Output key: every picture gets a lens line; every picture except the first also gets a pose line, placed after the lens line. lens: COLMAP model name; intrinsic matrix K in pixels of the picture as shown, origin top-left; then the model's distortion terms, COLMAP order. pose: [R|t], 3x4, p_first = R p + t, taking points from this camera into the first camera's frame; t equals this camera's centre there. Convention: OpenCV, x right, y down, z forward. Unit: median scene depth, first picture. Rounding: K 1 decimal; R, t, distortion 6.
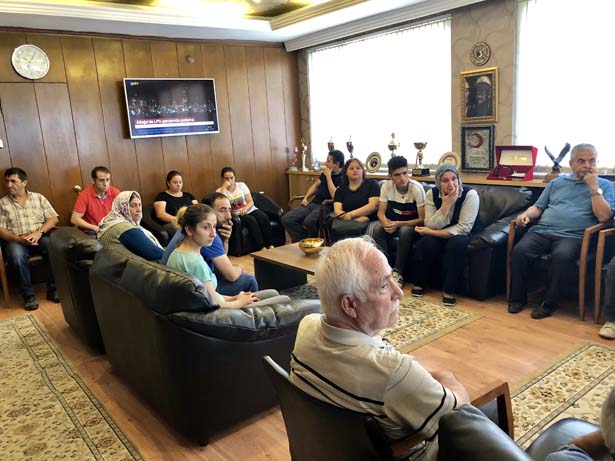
lens RADIAL K [[500.6, 0, 307.5], [0, 500.6, 230.5], [0, 0, 1]] dist [0.076742, -0.203839]
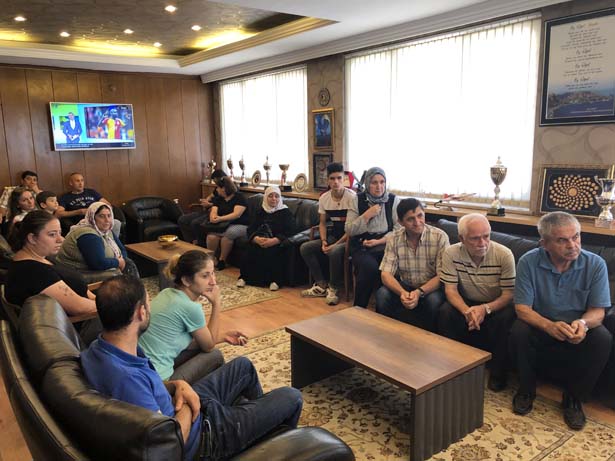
lens RADIAL K [[498.6, 0, 307.5], [0, 498.6, 230.5], [0, 0, 1]] dist [0.072224, -0.106932]
pose [[0.999108, 0.042036, -0.004024, 0.291569], [-0.042128, 0.998764, -0.026370, 0.018481], [0.002911, 0.026516, 0.999644, -0.231431]]
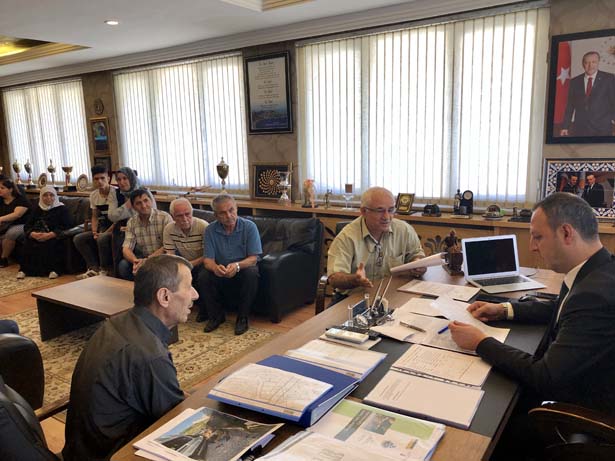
lens RADIAL K [[498.6, 0, 307.5], [0, 498.6, 230.5], [0, 0, 1]] dist [0.072224, -0.106932]
pose [[0.956403, -0.019748, 0.291383, 0.442585], [0.030203, 0.999050, -0.031425, 0.059118], [-0.290486, 0.038855, 0.956090, -0.484300]]
